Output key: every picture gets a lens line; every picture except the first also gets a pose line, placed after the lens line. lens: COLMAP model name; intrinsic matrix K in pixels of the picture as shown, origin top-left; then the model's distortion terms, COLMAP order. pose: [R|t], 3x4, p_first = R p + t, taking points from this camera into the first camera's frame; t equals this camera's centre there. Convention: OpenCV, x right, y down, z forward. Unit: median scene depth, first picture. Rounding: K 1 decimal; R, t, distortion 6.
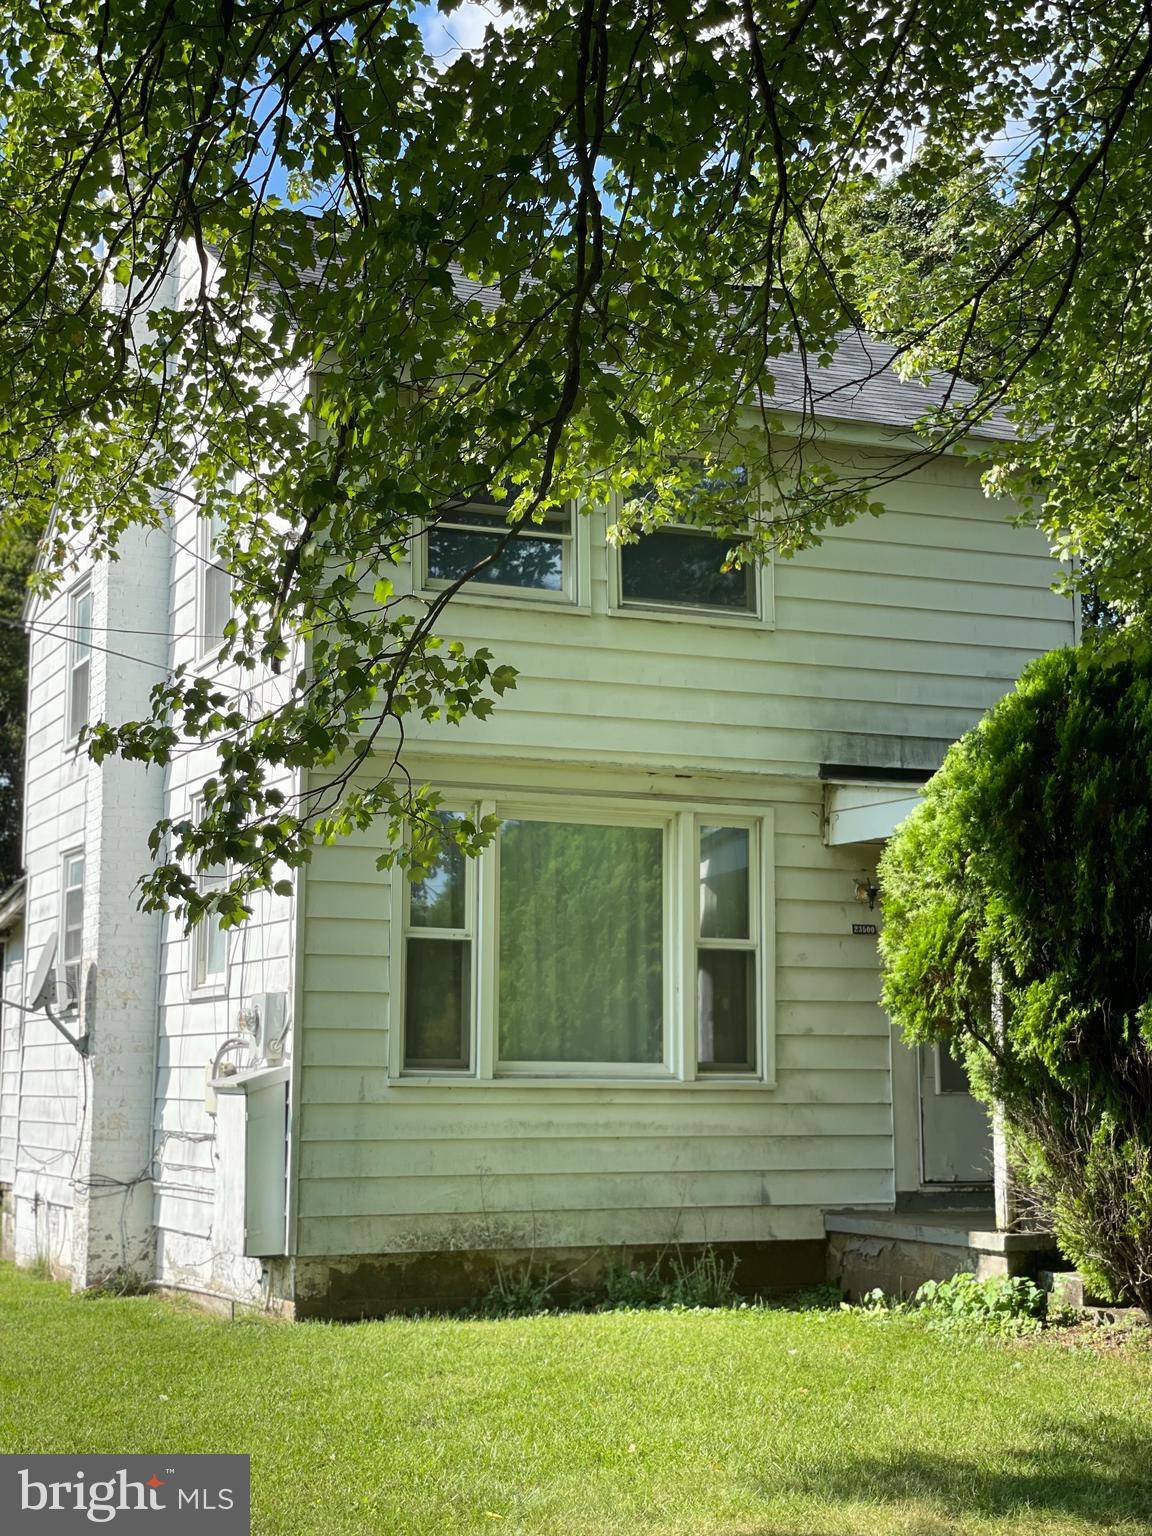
lens RADIAL K [[2318.8, 0, 571.4], [0, 2318.8, 724.7], [0, 0, 1]] dist [0.136119, -0.025224]
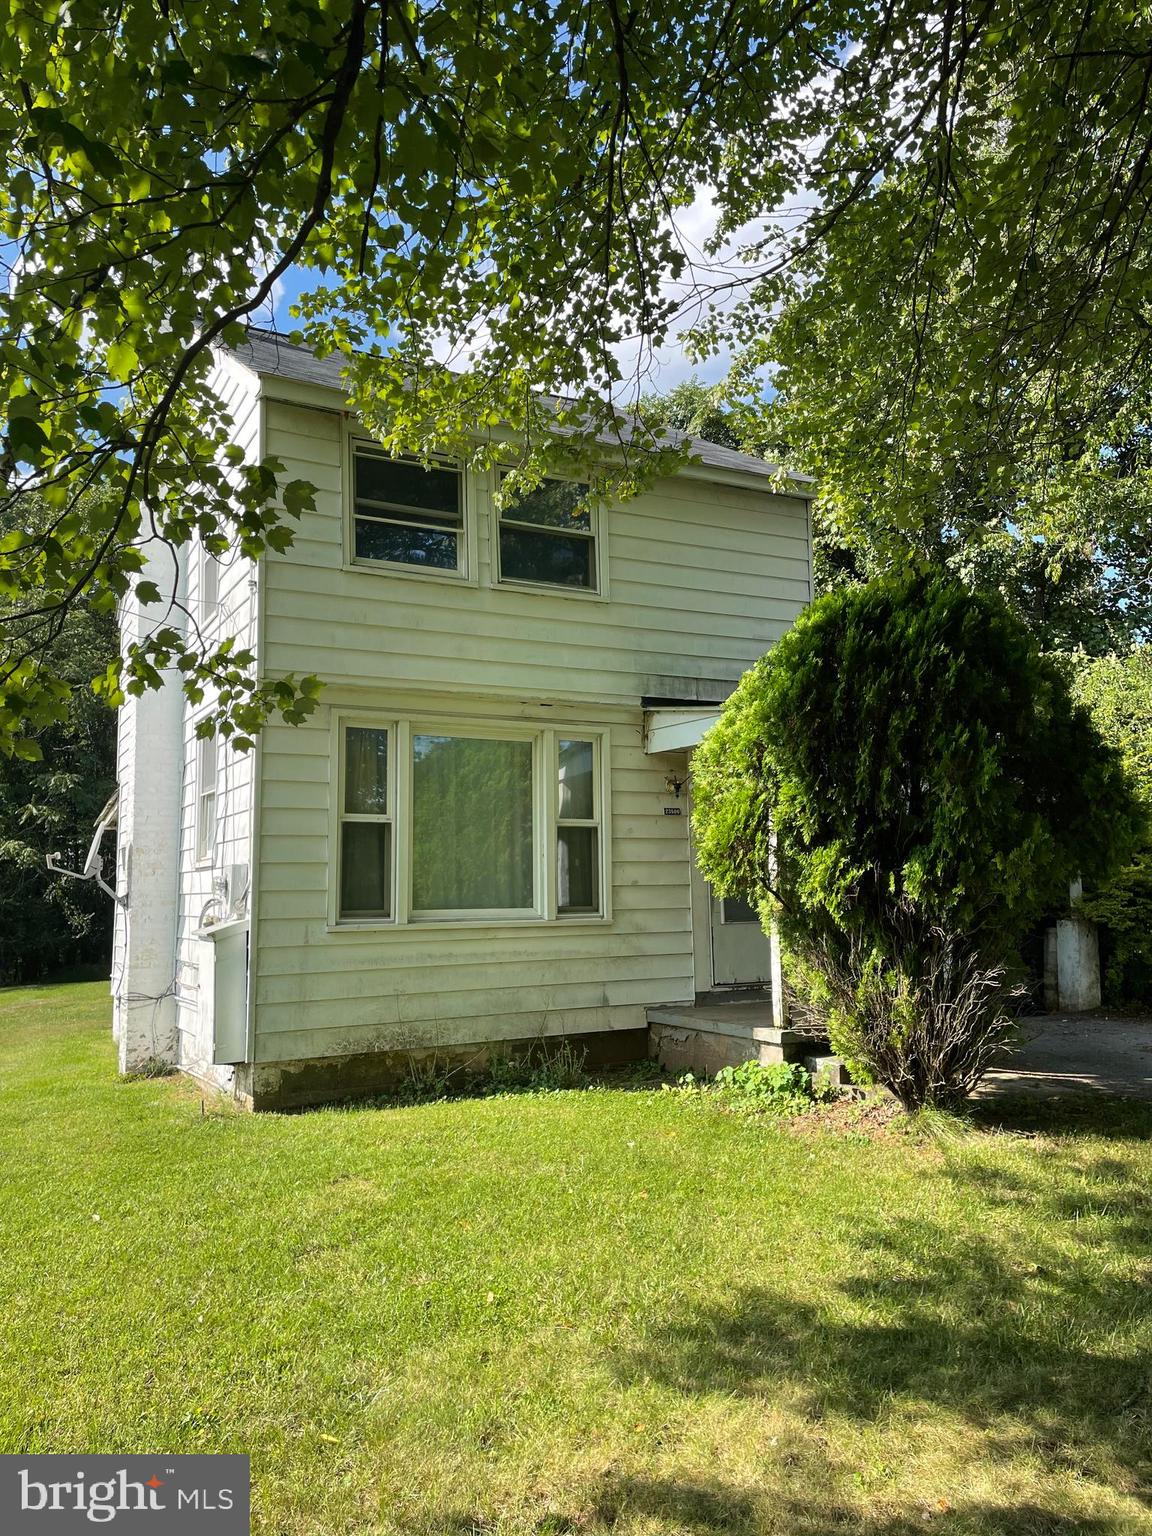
lens RADIAL K [[1171.8, 0, 576.0], [0, 1171.8, 768.0], [0, 0, 1]] dist [0.278557, -0.000134]
pose [[0.997763, -0.010386, 0.066035, 0.020360], [0.007413, 0.998954, 0.045111, 0.030978], [-0.066434, -0.044521, 0.996797, 0.310150]]
